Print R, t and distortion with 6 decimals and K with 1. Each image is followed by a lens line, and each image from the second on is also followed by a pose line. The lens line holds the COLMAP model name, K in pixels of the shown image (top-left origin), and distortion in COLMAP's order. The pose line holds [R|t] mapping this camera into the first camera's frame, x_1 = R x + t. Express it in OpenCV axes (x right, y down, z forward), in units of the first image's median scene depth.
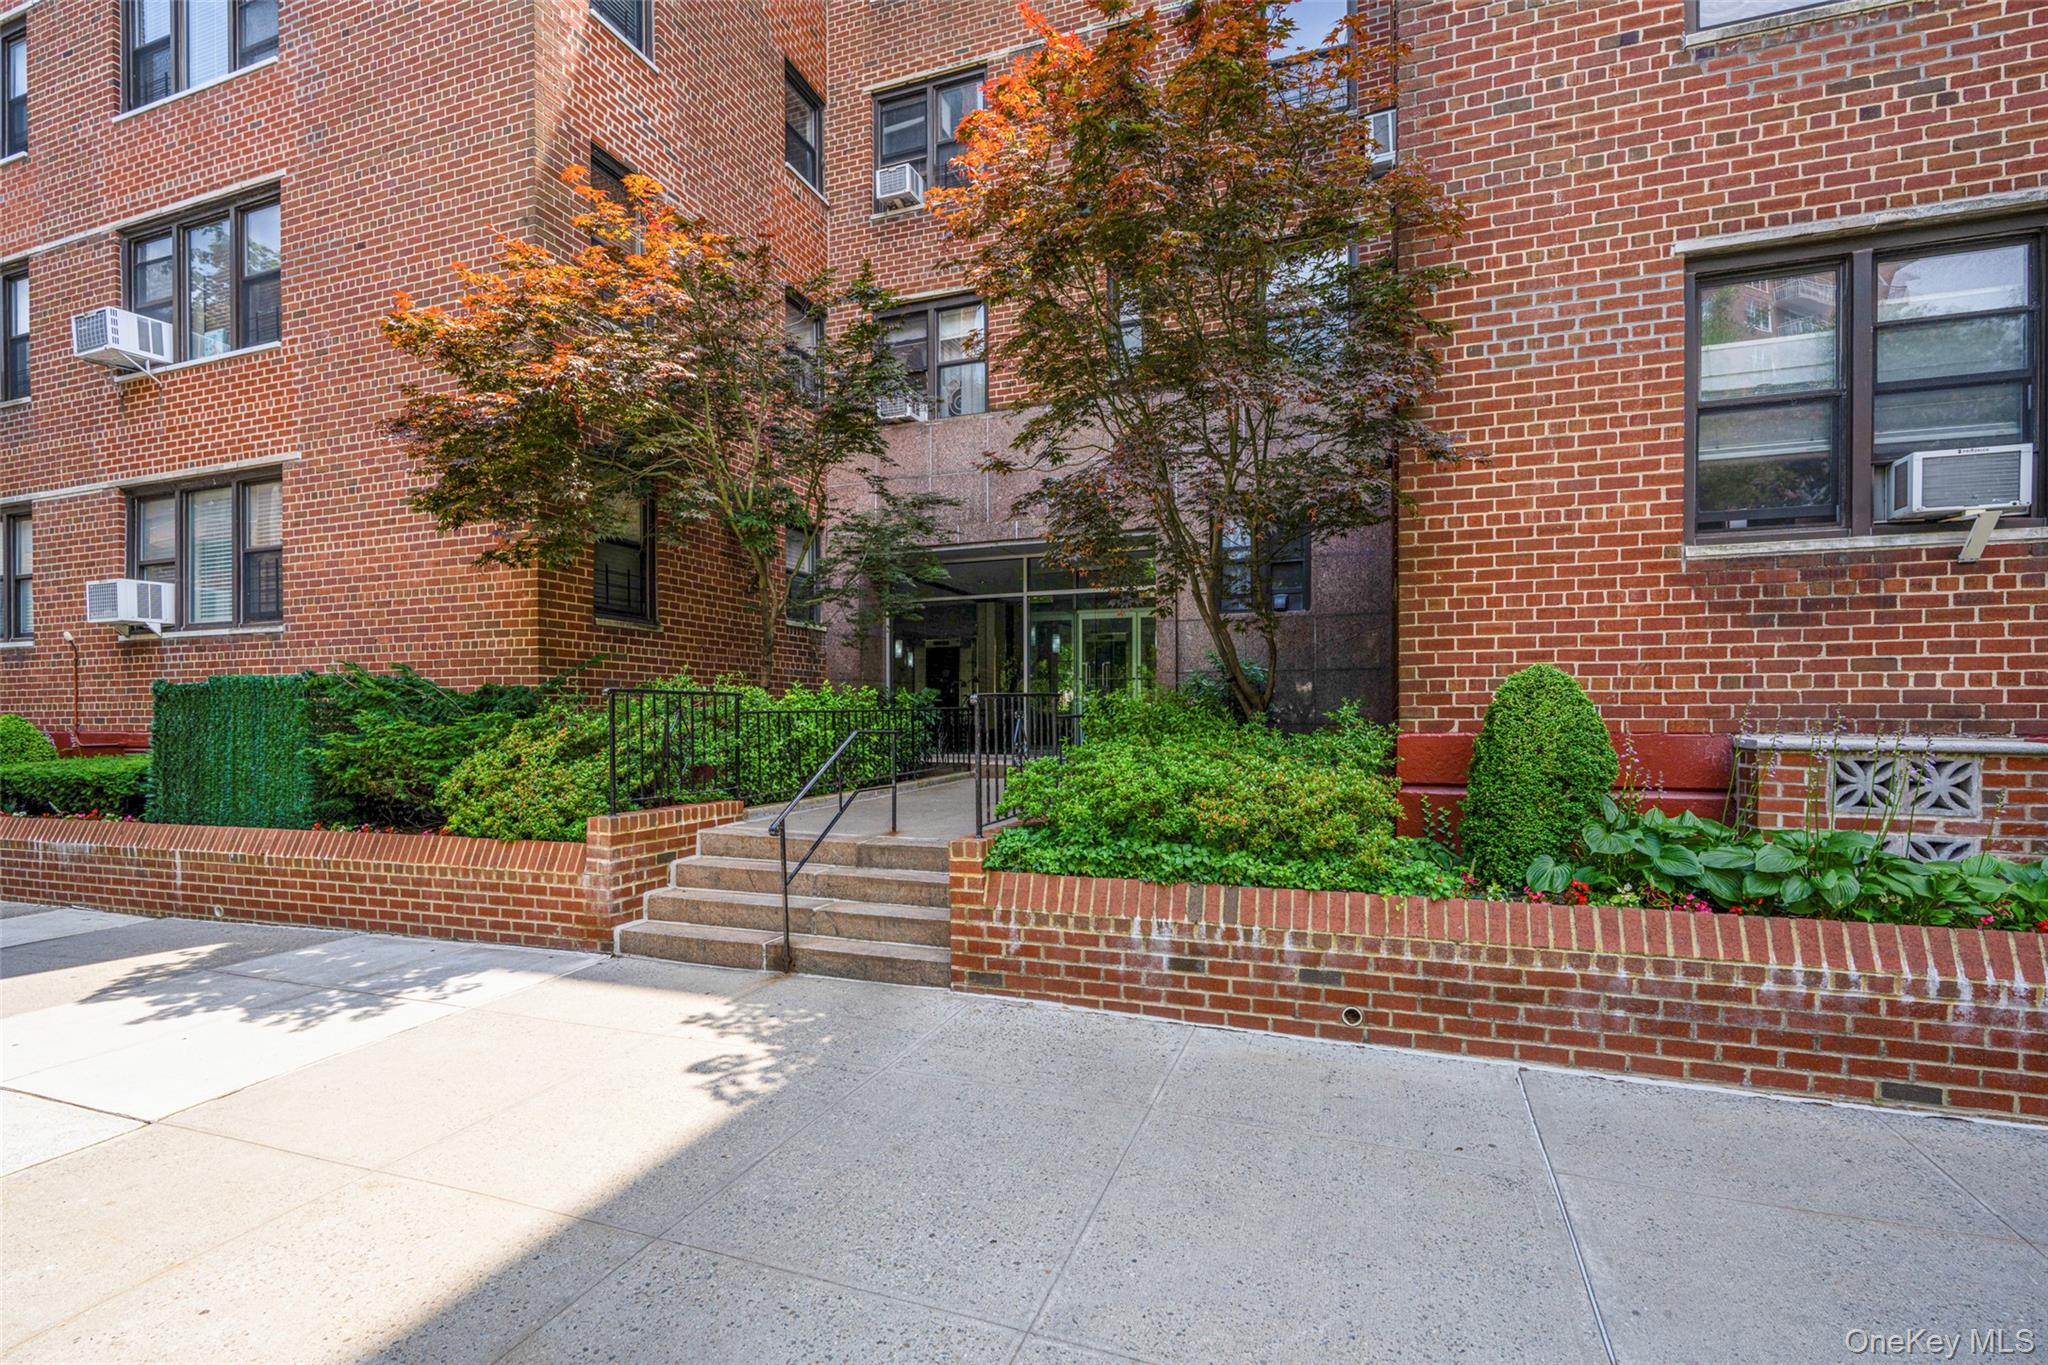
lens RADIAL K [[960.9, 0, 1013.9], [0, 960.9, 726.6], [0, 0, 1]] dist [-0.003363, -0.000007]
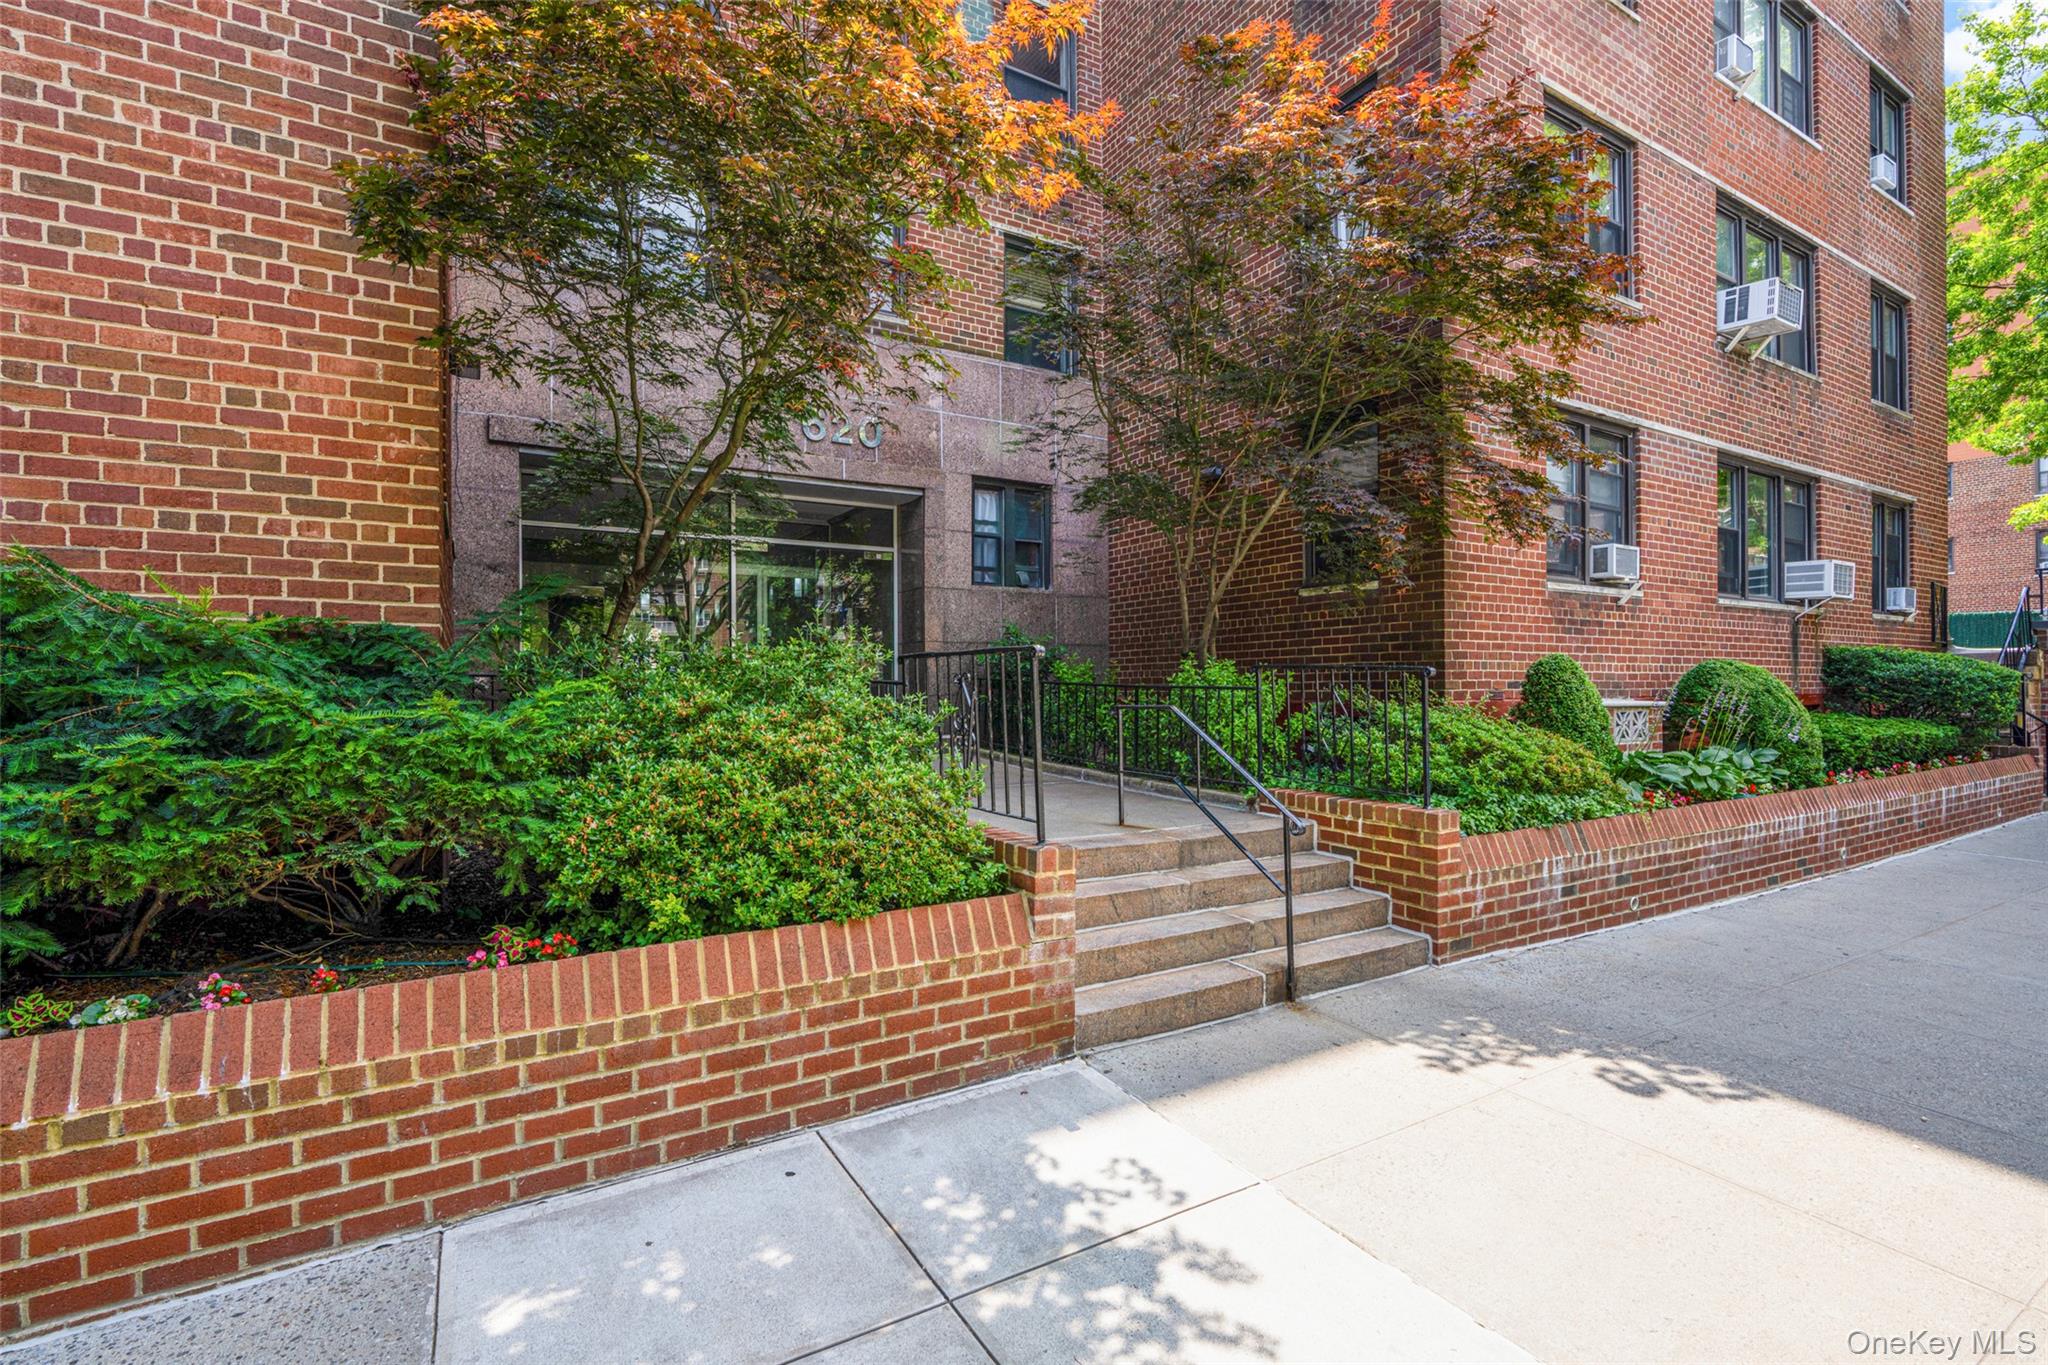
lens RADIAL K [[936.9, 0, 1024.0], [0, 936.9, 682.5], [0, 0, 1]] dist [-0.001896, -0.000339]
pose [[0.616068, 0.003140, 0.787687, -1.093154], [0.007298, 0.999926, -0.009694, -0.010856], [-0.787659, 0.011721, 0.615999, 0.740189]]
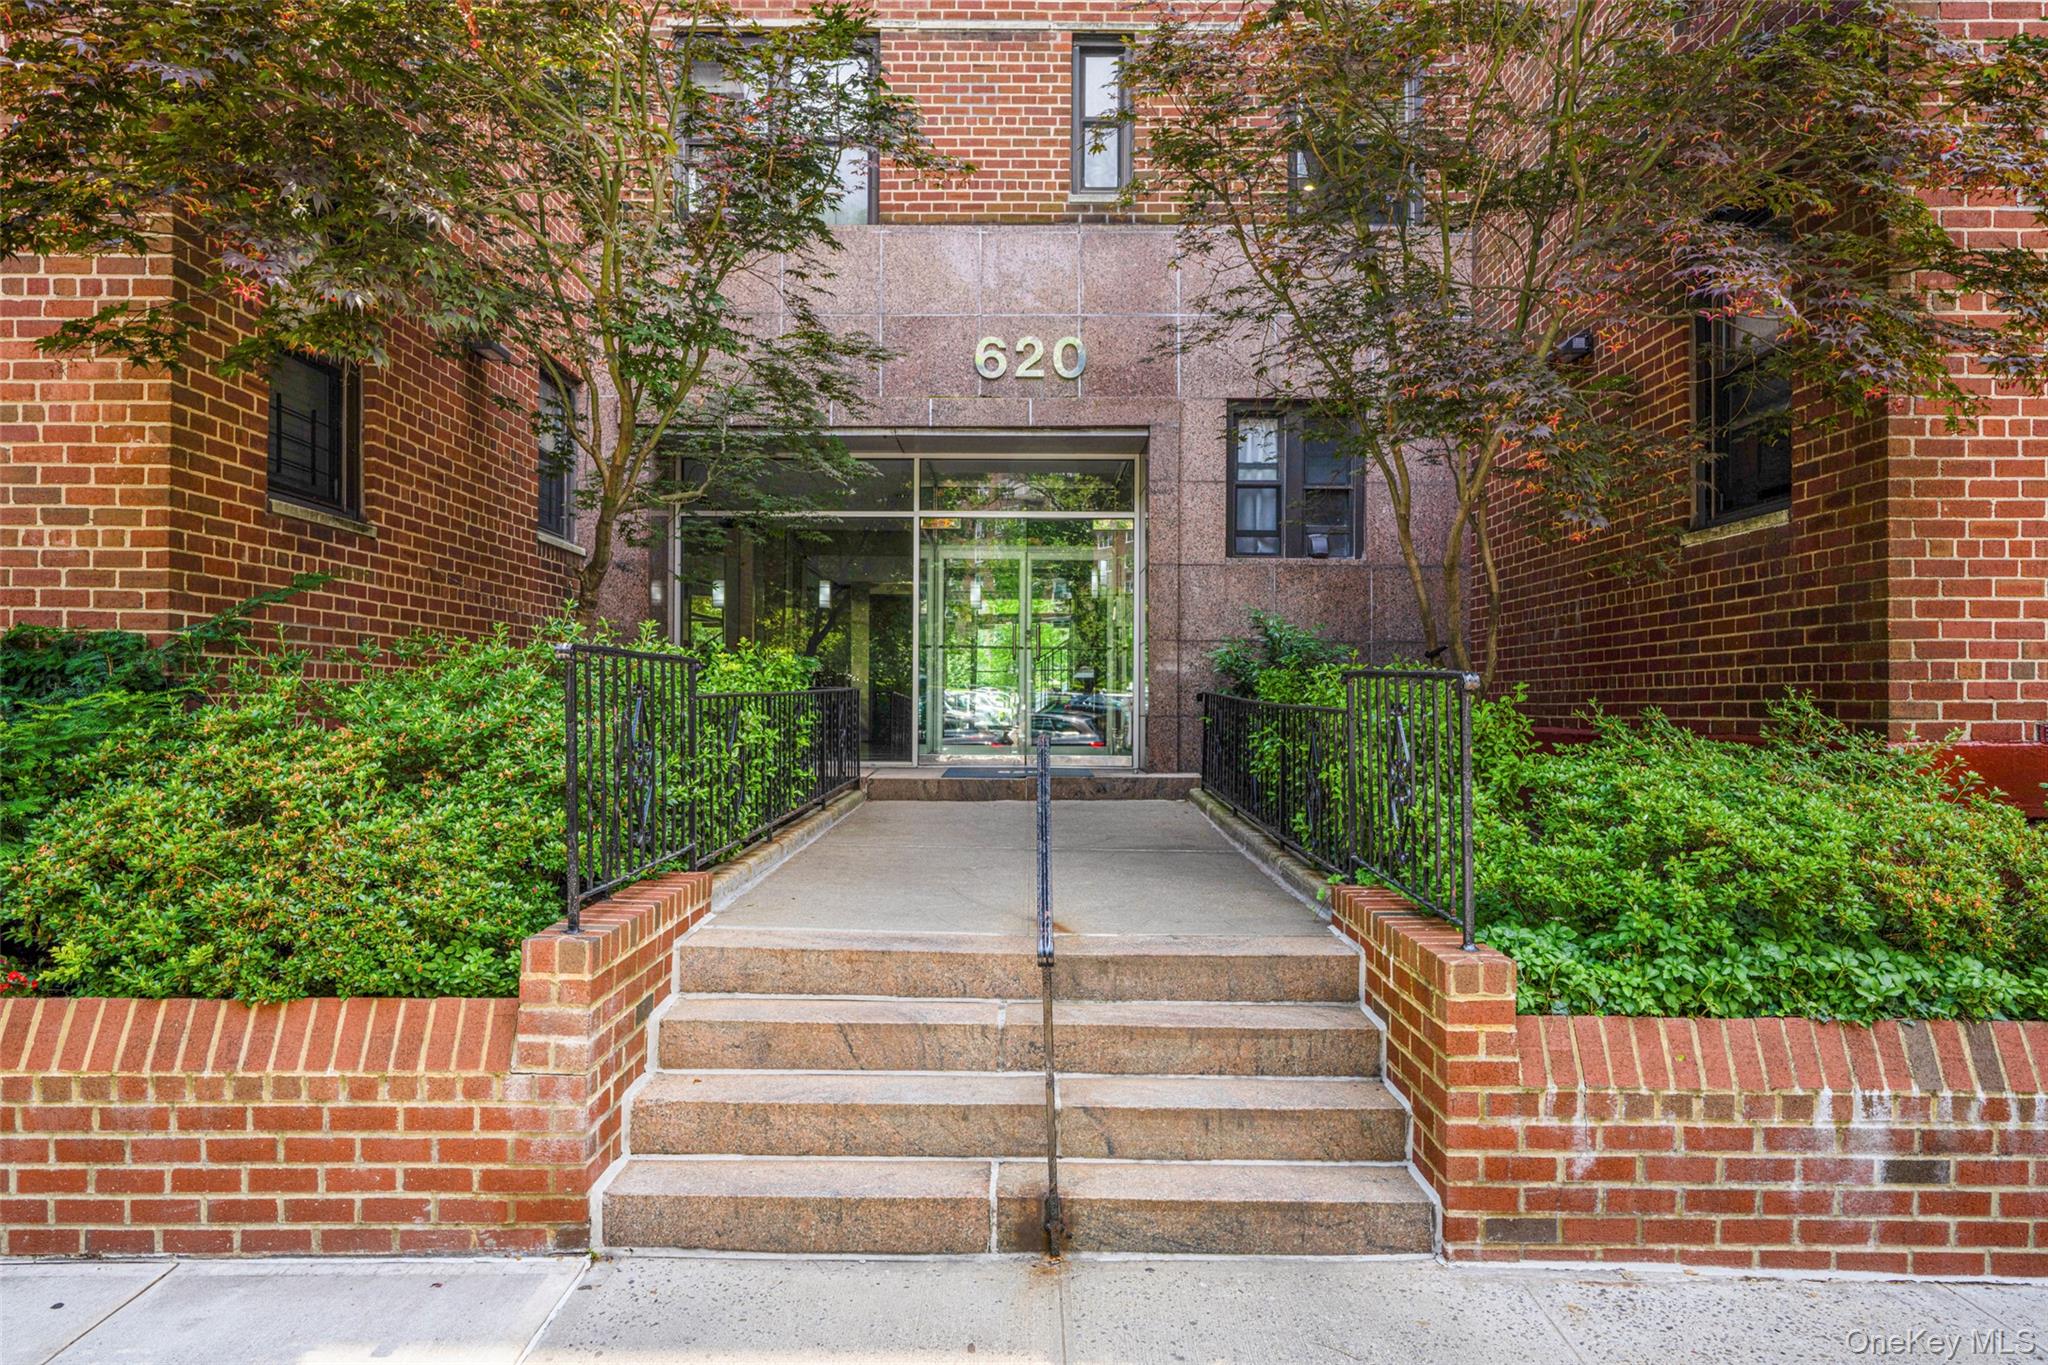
lens RADIAL K [[1228.1, 0, 1018.0], [0, 1228.1, 689.0], [0, 0, 1]] dist [0.004505, 0.000283]
pose [[0.935625, 0.012096, 0.352789, -0.508090], [-0.006098, 0.999817, -0.018109, -0.011450], [-0.352943, 0.014792, 0.935528, 0.473446]]
